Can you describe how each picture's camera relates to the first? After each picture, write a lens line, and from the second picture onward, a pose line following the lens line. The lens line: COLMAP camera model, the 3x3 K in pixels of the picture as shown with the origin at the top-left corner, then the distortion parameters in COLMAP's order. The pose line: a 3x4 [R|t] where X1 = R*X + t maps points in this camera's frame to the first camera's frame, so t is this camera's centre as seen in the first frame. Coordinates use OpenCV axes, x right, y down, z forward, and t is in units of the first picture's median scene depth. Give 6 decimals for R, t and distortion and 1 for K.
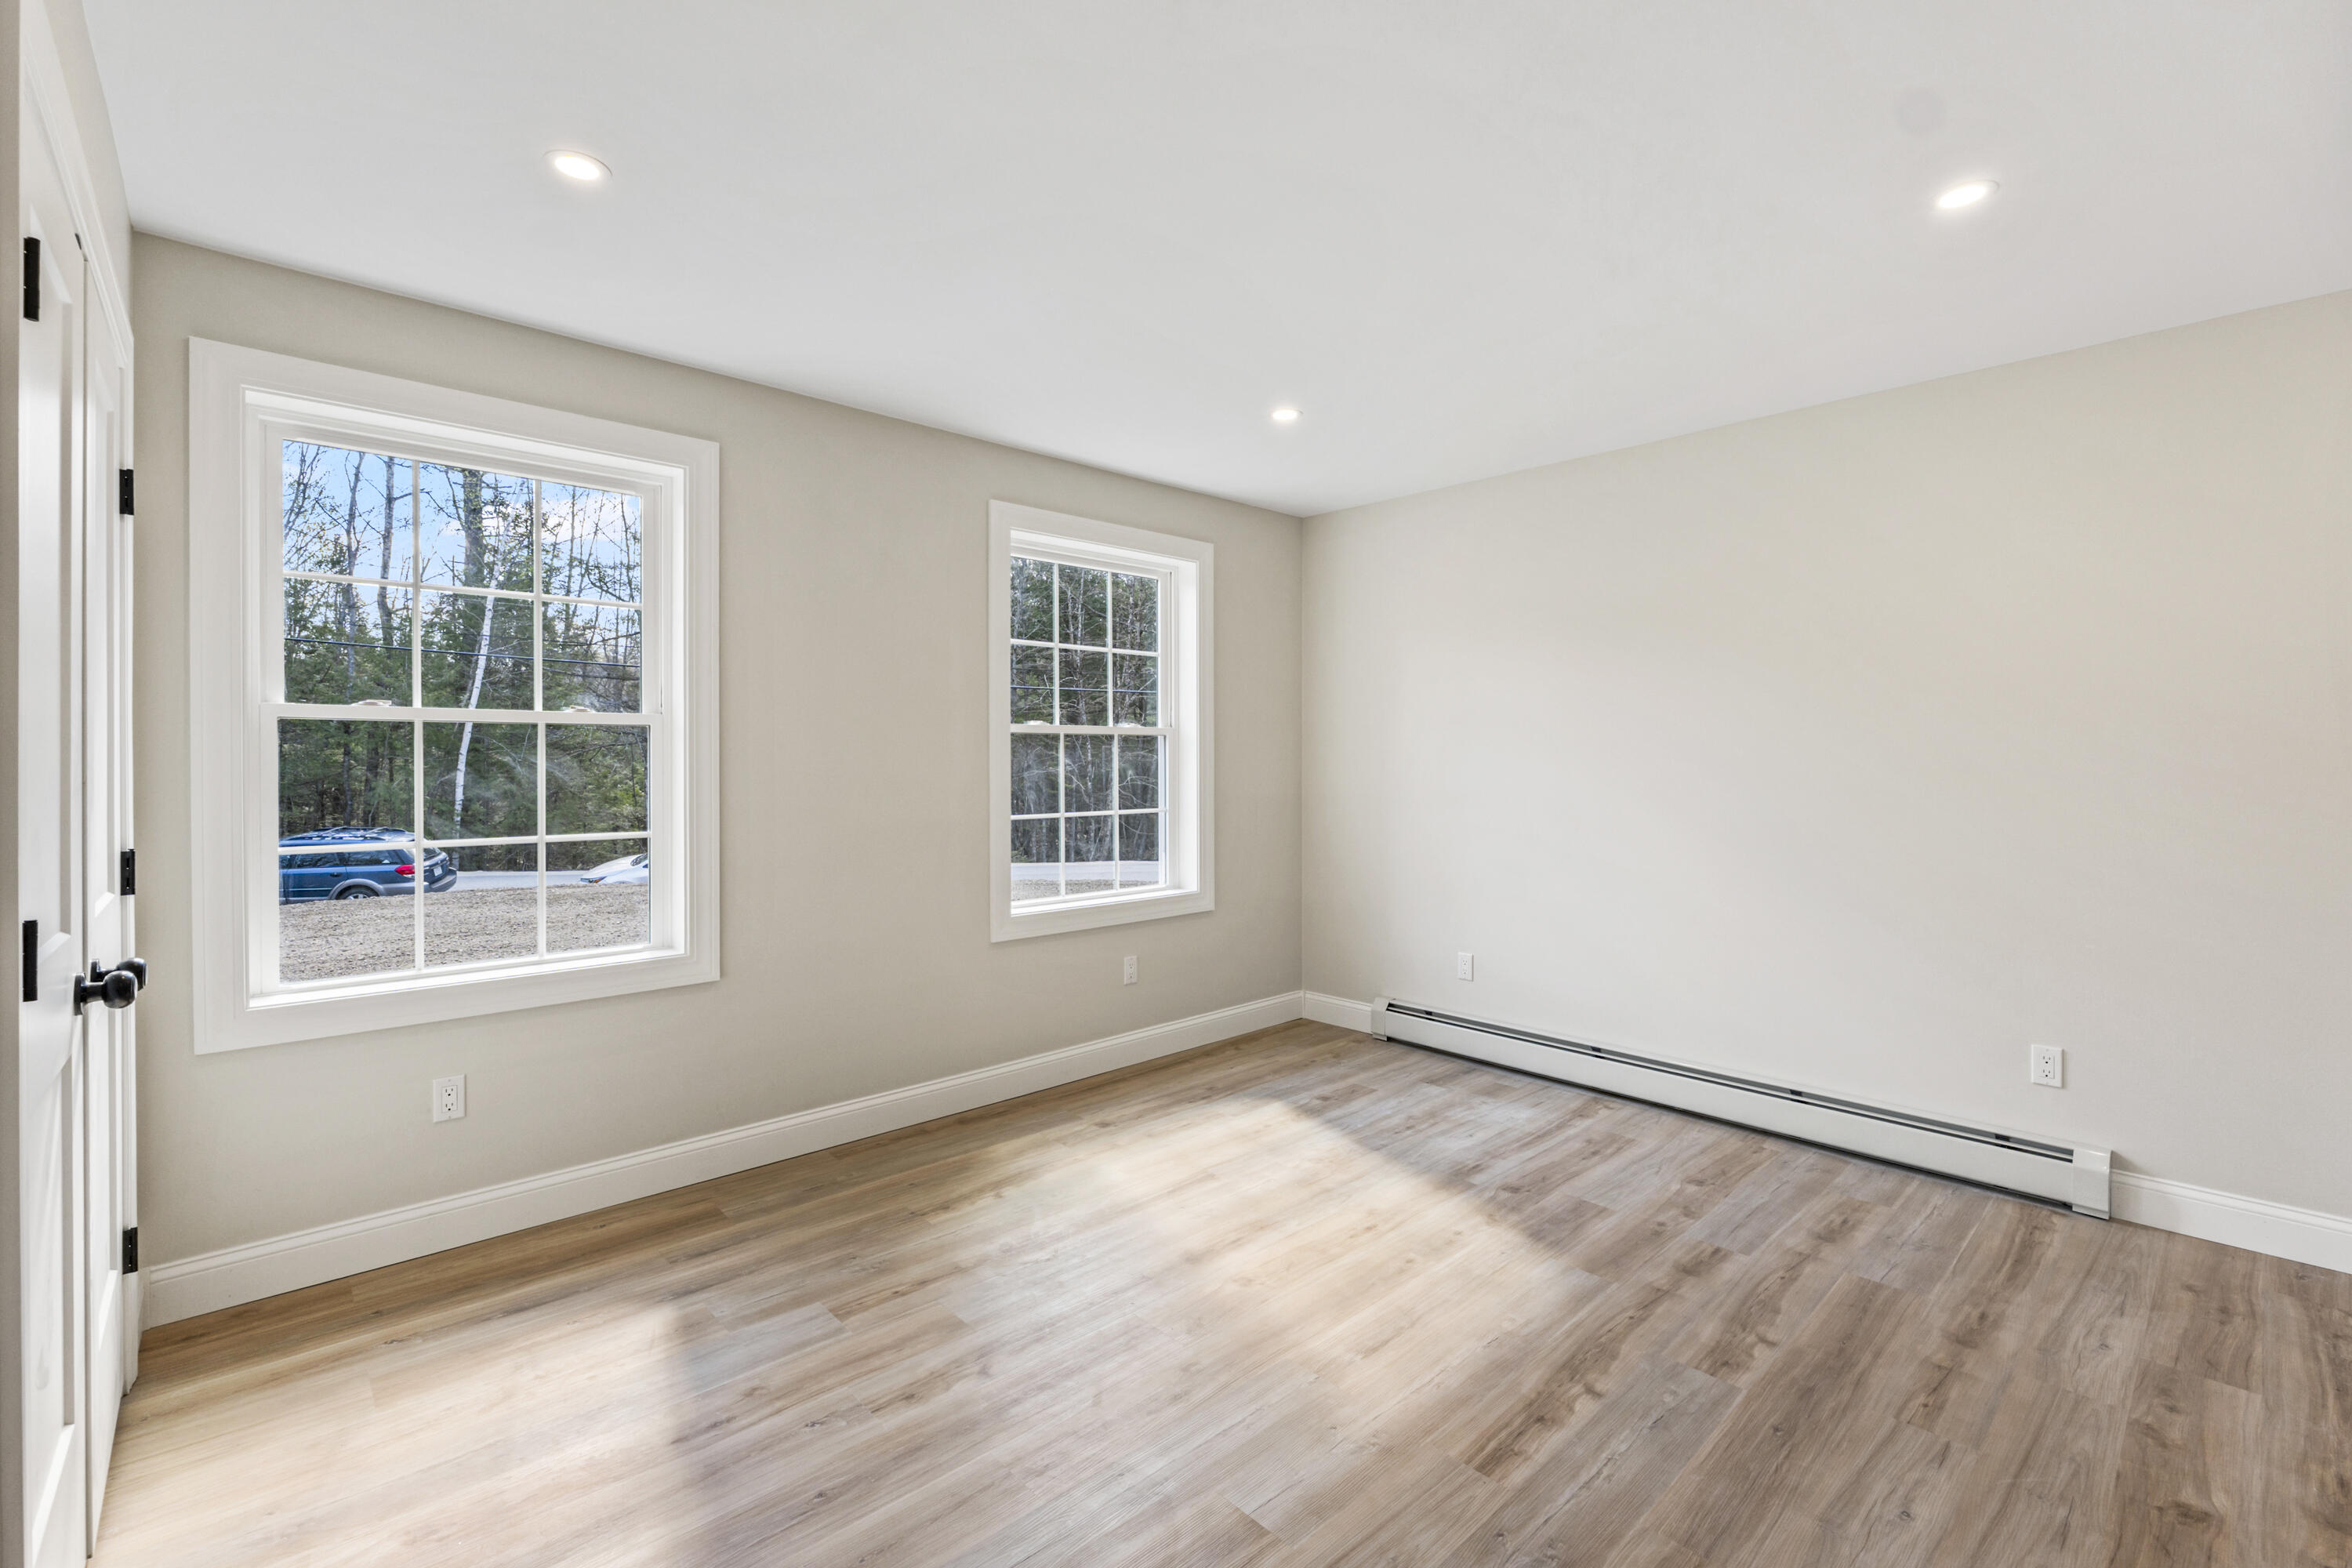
lens RADIAL K [[1020.9, 0, 1172.4], [0, 1020.9, 773.8], [0, 0, 1]] dist [-0.004281, -0.000687]
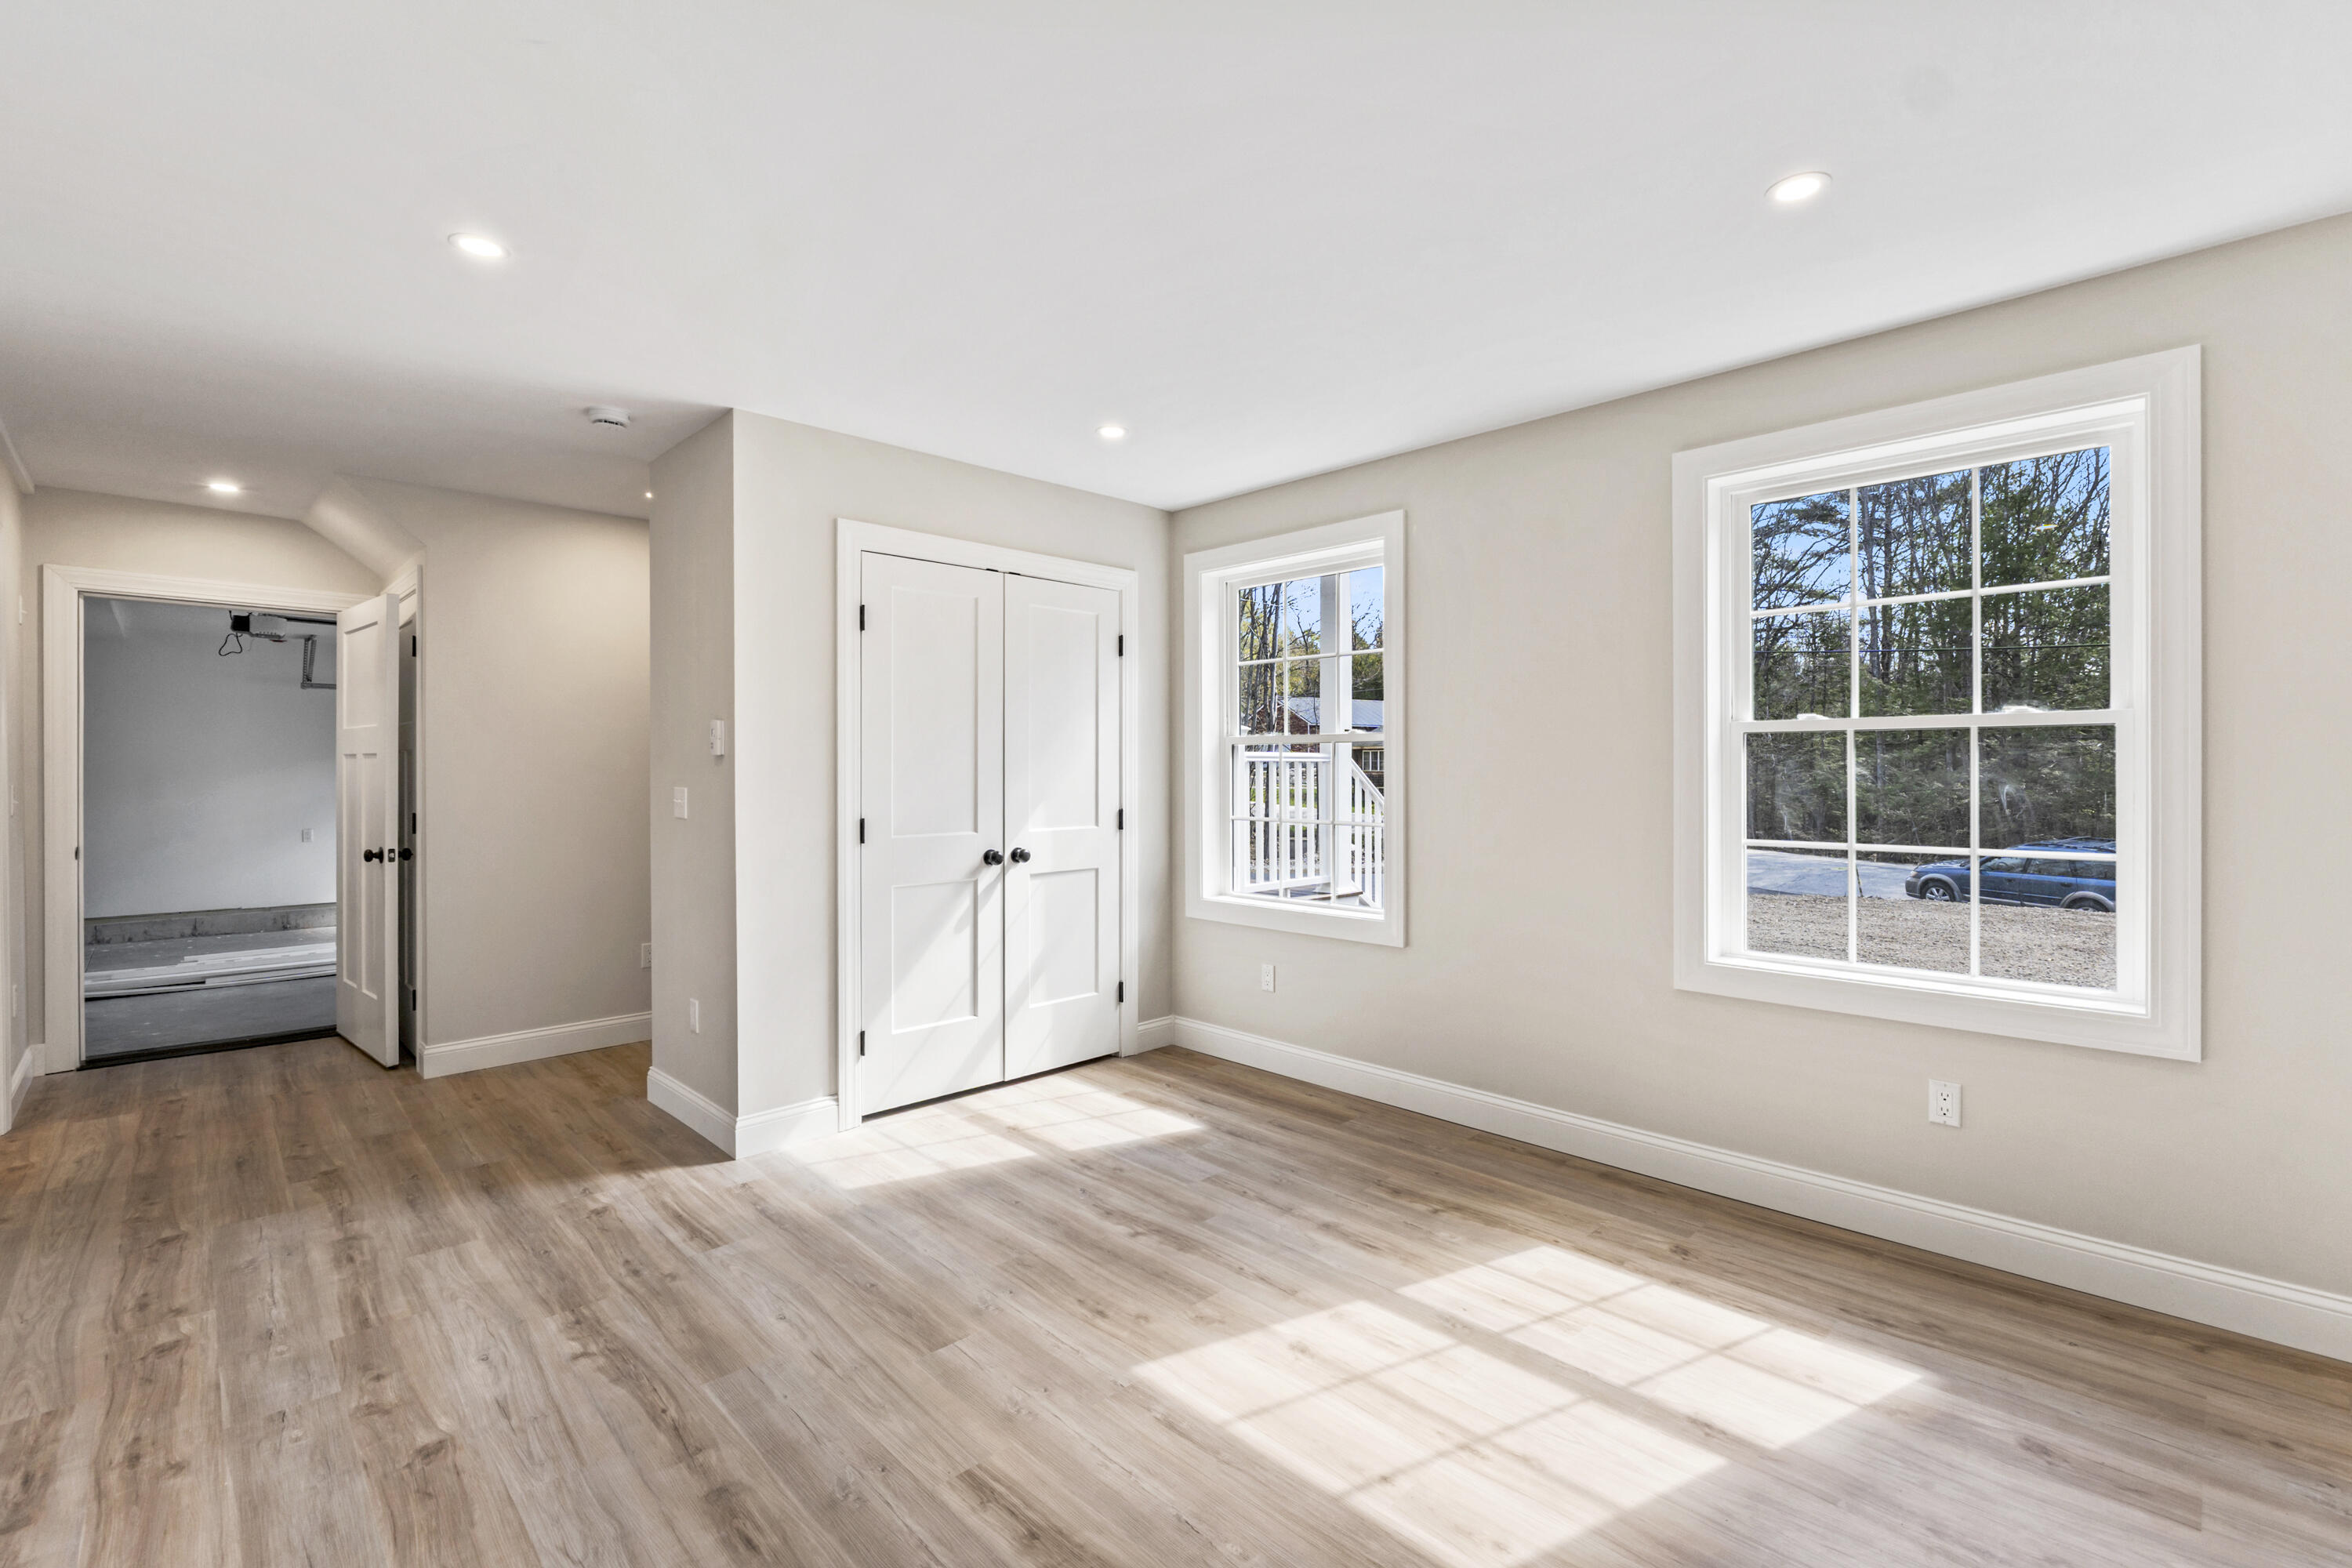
lens RADIAL K [[1020.9, 0, 1172.4], [0, 1020.9, 773.8], [0, 0, 1]] dist [-0.004281, -0.000687]
pose [[0.026537, 0.006366, -0.999628, 0.608380], [-0.012319, 0.999906, 0.006041, -0.007795], [0.999572, 0.012154, 0.026613, 0.542111]]
